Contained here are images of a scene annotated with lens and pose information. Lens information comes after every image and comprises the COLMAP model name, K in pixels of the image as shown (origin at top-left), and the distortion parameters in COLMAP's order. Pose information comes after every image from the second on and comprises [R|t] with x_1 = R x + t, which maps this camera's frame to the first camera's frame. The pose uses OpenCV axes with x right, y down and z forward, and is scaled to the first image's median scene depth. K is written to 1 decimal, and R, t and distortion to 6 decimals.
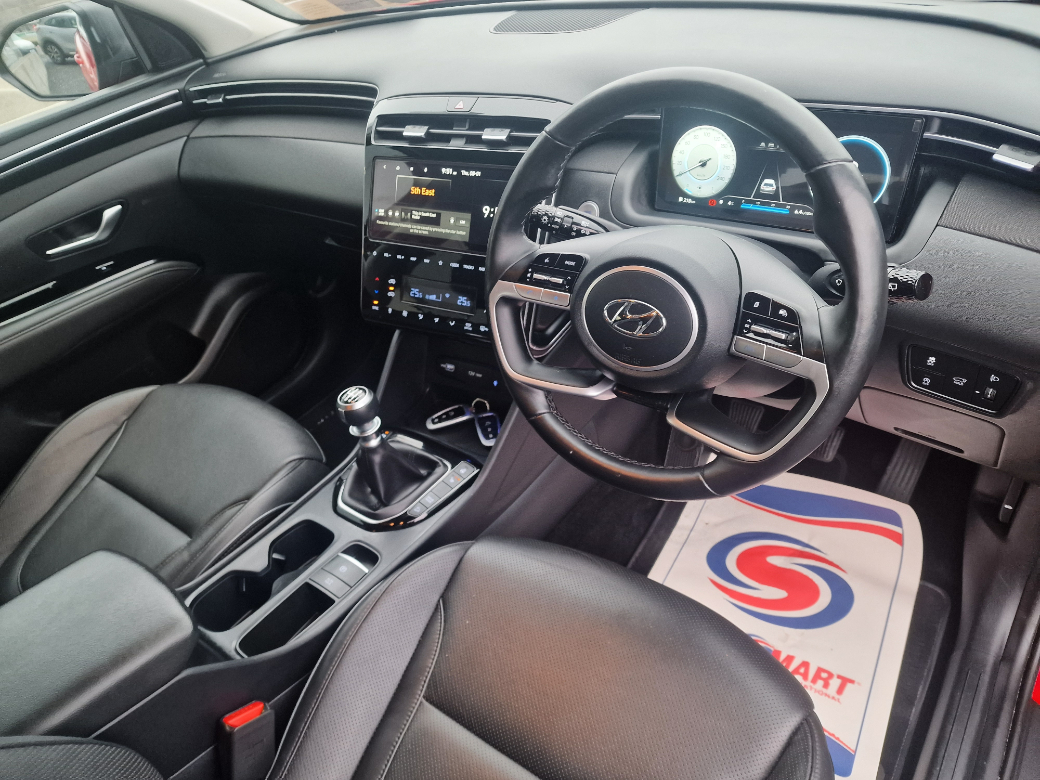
lens RADIAL K [[720.7, 0, 520.7], [0, 720.7, 406.0], [0, 0, 1]] dist [0.028013, -0.042762]
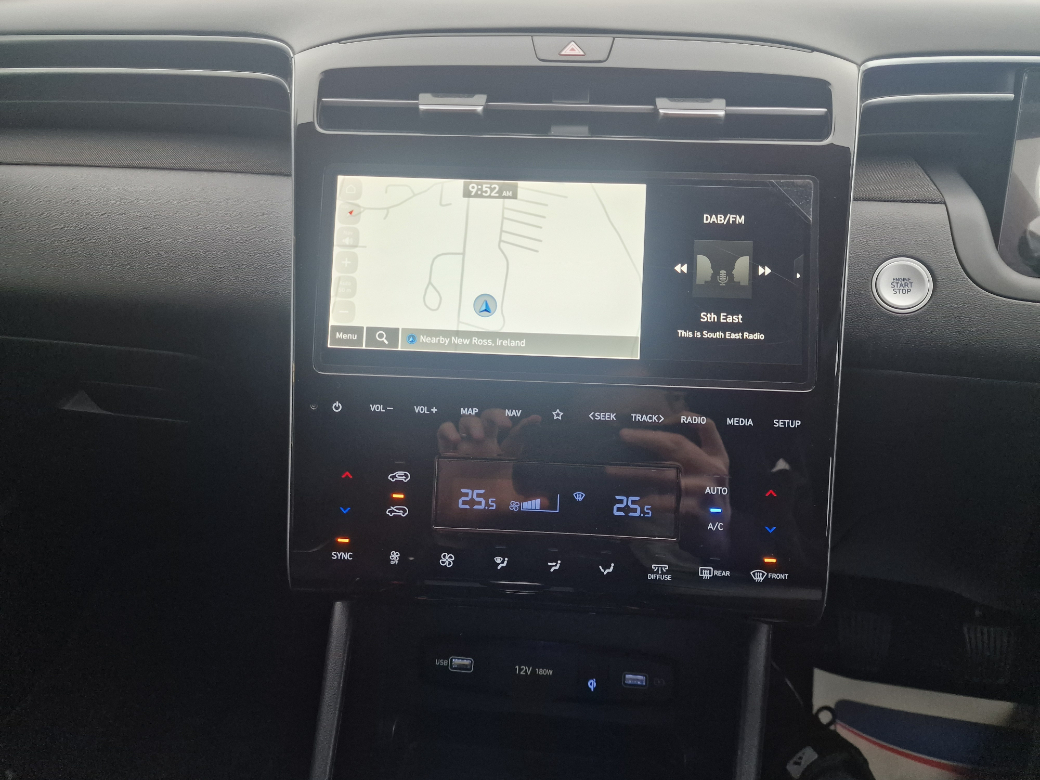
lens RADIAL K [[749.1, 0, 520.0], [0, 749.1, 390.0], [0, 0, 1]] dist [0.140578, -0.292615]
pose [[0.879367, -0.051270, 0.473375, -0.340165], [0.166288, 0.964654, -0.204427, -0.140604], [-0.446163, 0.258483, 0.856811, 0.699766]]
